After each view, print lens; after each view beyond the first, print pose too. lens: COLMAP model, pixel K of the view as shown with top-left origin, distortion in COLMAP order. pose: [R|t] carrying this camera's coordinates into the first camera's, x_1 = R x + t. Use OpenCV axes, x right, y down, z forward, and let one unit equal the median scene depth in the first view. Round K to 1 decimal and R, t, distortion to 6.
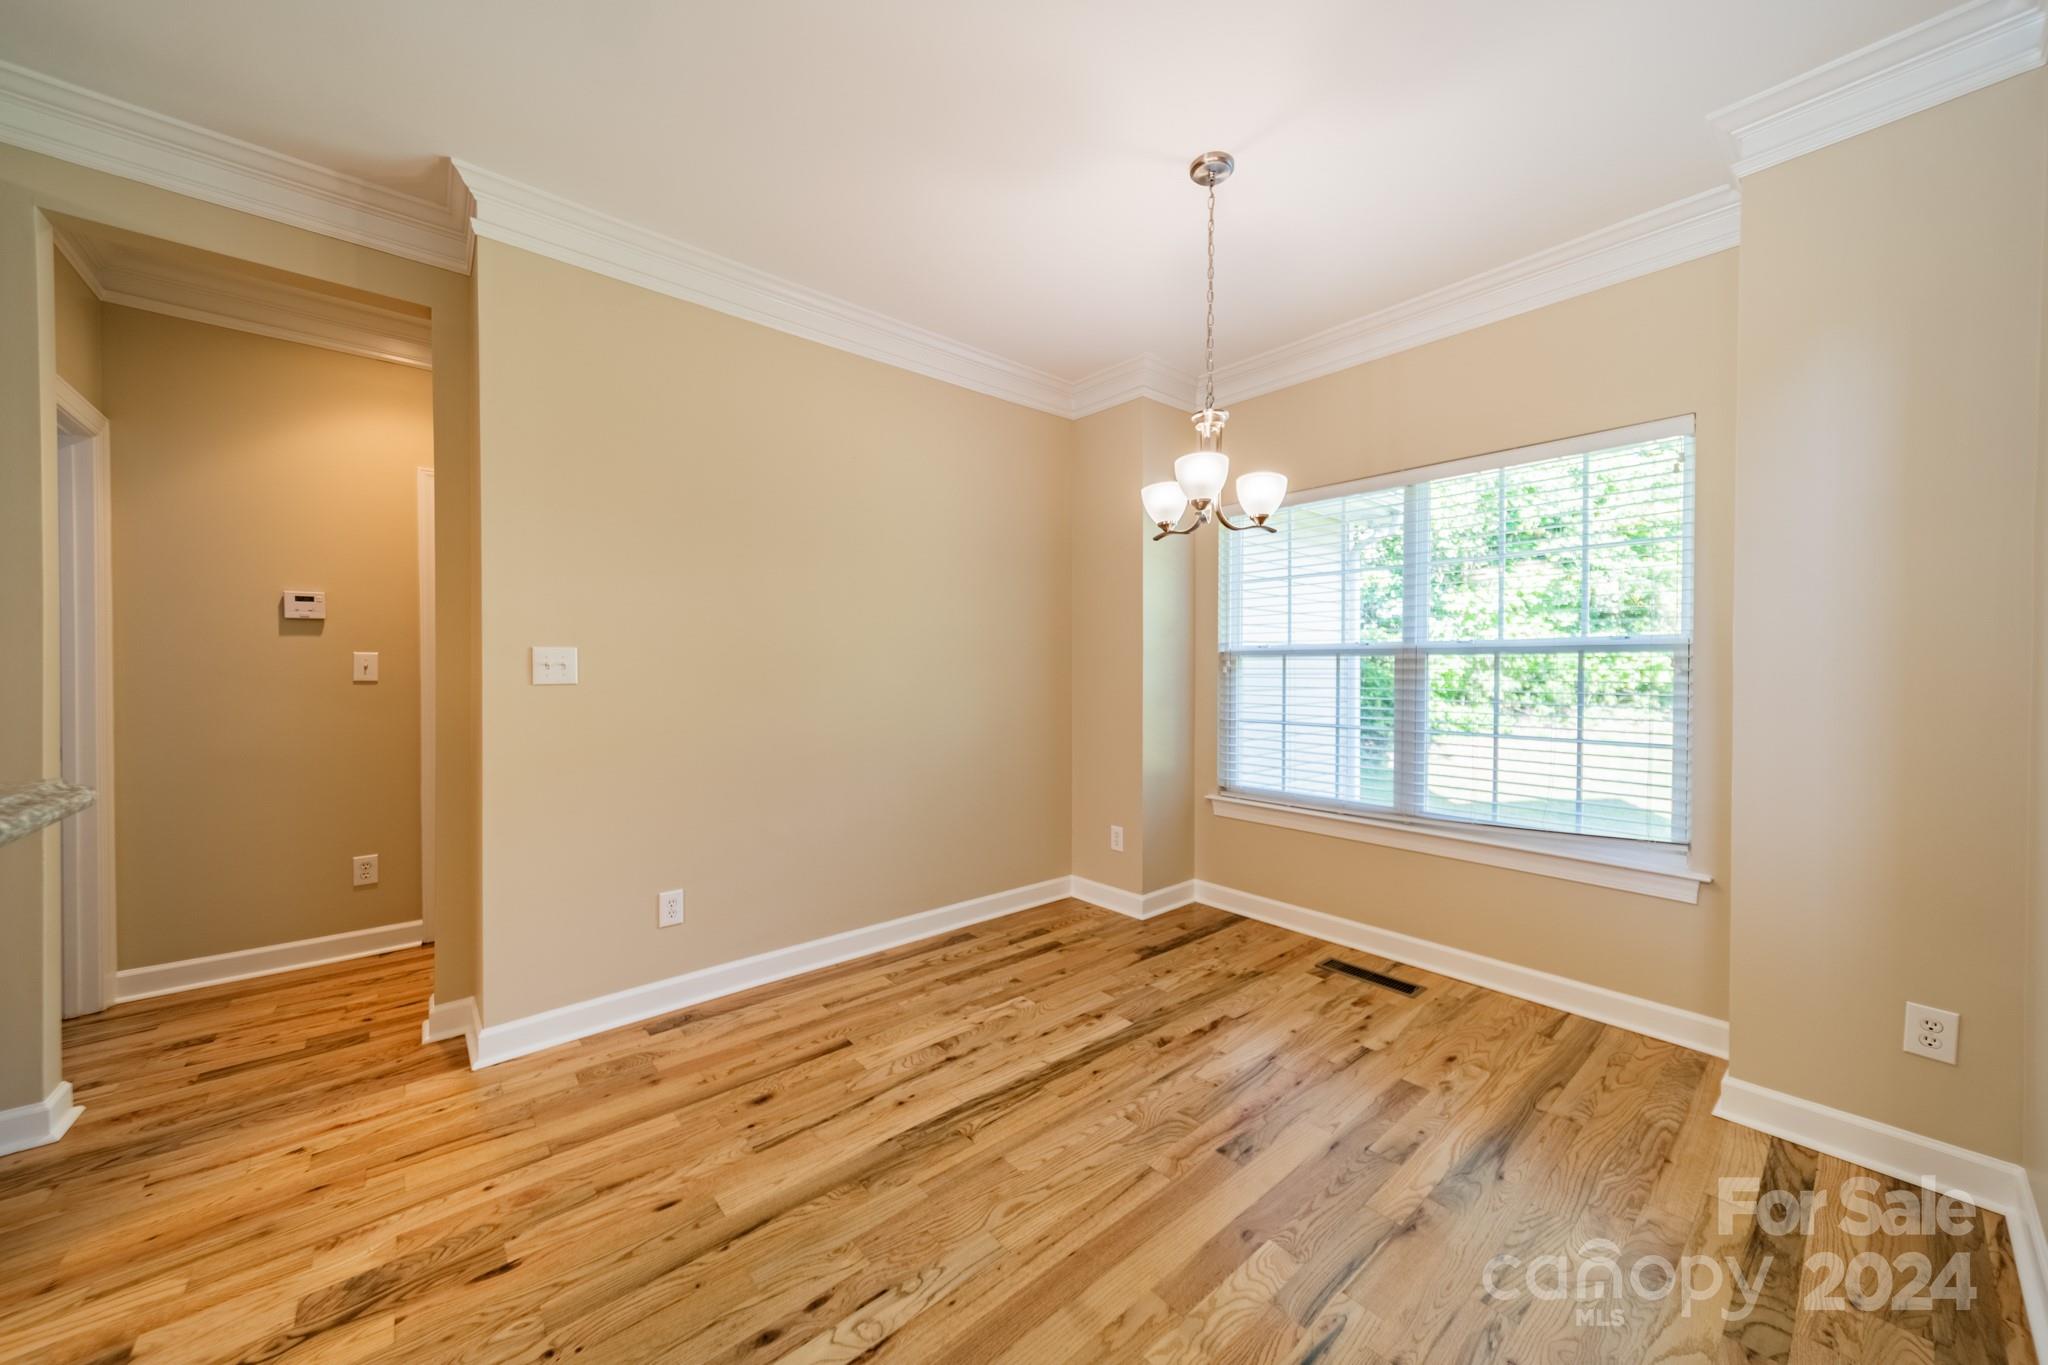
lens RADIAL K [[729.6, 0, 1026.2], [0, 729.6, 677.8], [0, 0, 1]] dist [0.008155, -0.000425]
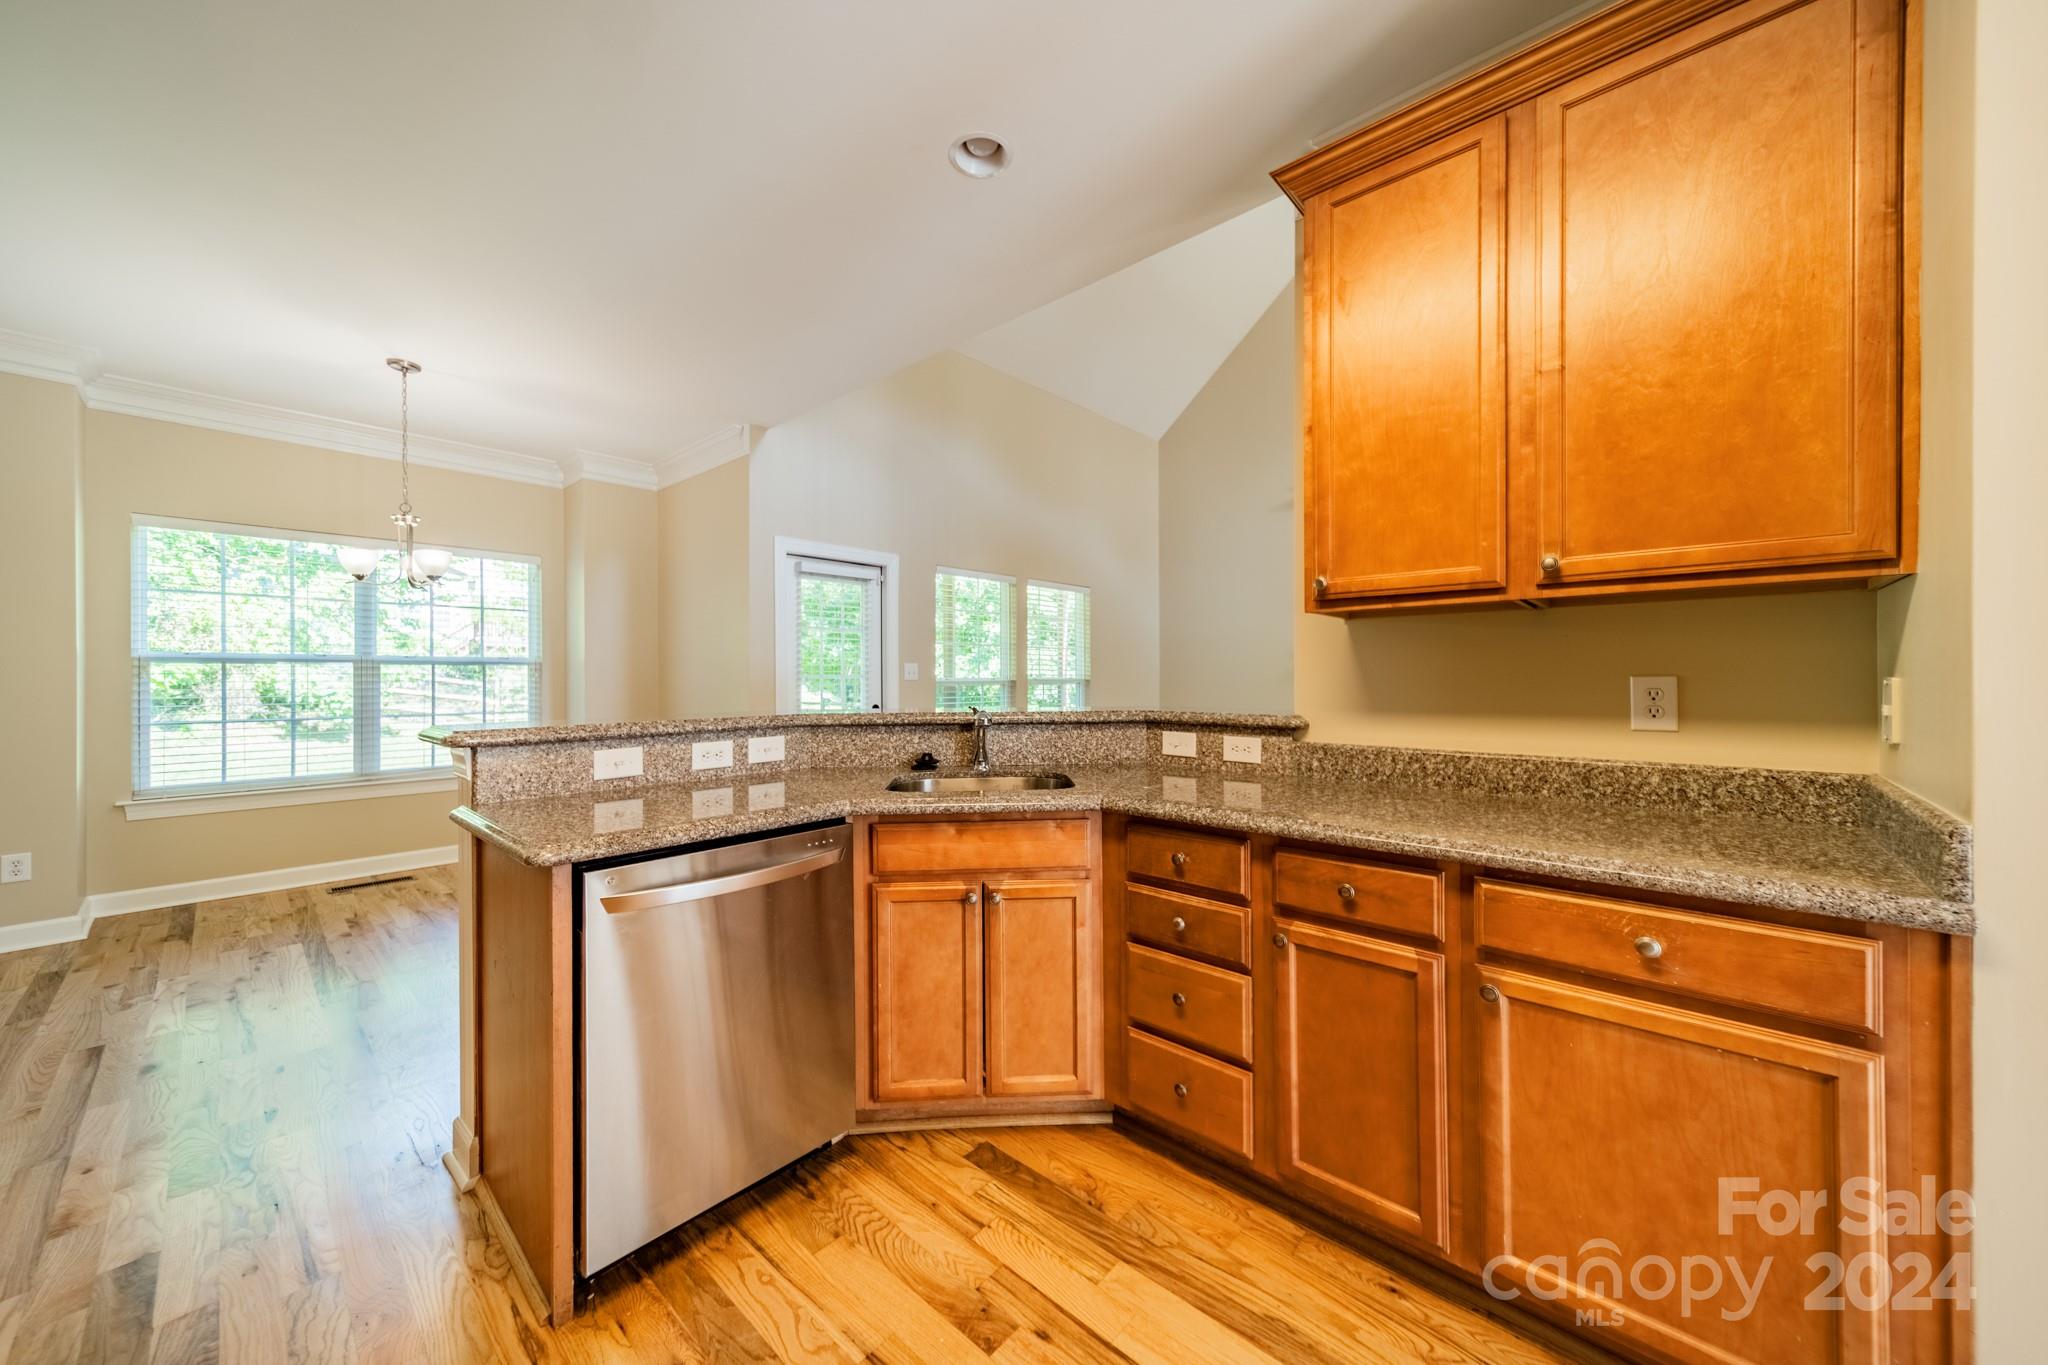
lens RADIAL K [[729.6, 0, 1026.5], [0, 729.6, 674.6], [0, 0, 1]] dist [0.008155, -0.000425]
pose [[-0.130221, 0.000046, 0.991485, -1.488063], [0.015089, 0.999884, 0.001935, 0.008904], [-0.991370, 0.015212, -0.130207, -0.142043]]
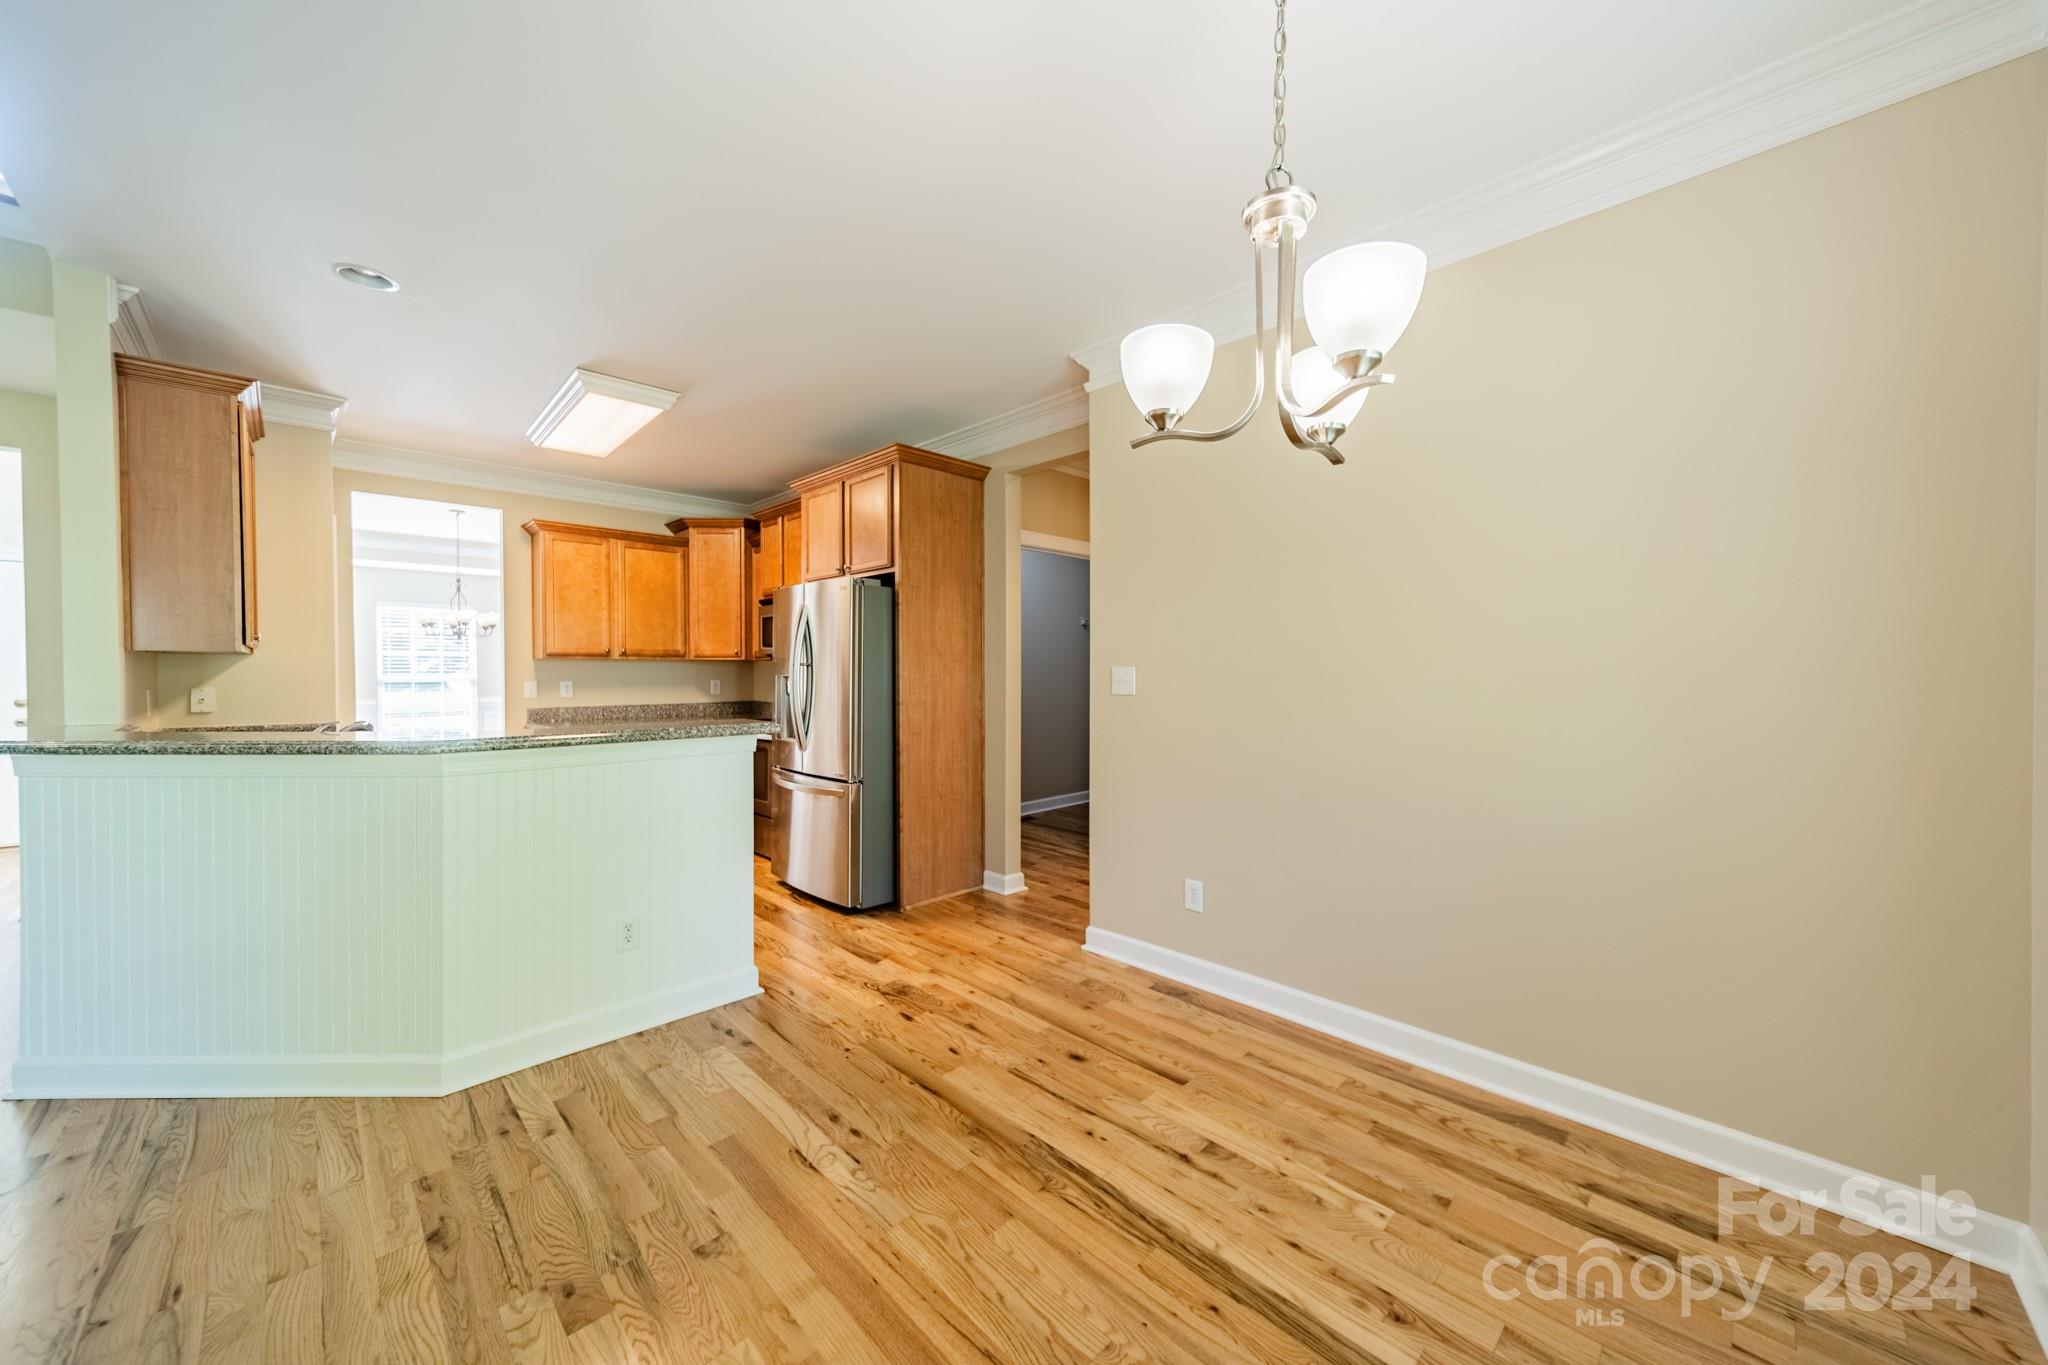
lens RADIAL K [[729.6, 0, 1023.7], [0, 729.6, 680.9], [0, 0, 1]] dist [0.008155, -0.000425]
pose [[0.070974, 0.013531, -0.997386, 0.722982], [-0.011735, 0.999850, 0.012730, -0.033906], [0.997409, 0.010801, 0.071122, 0.760808]]
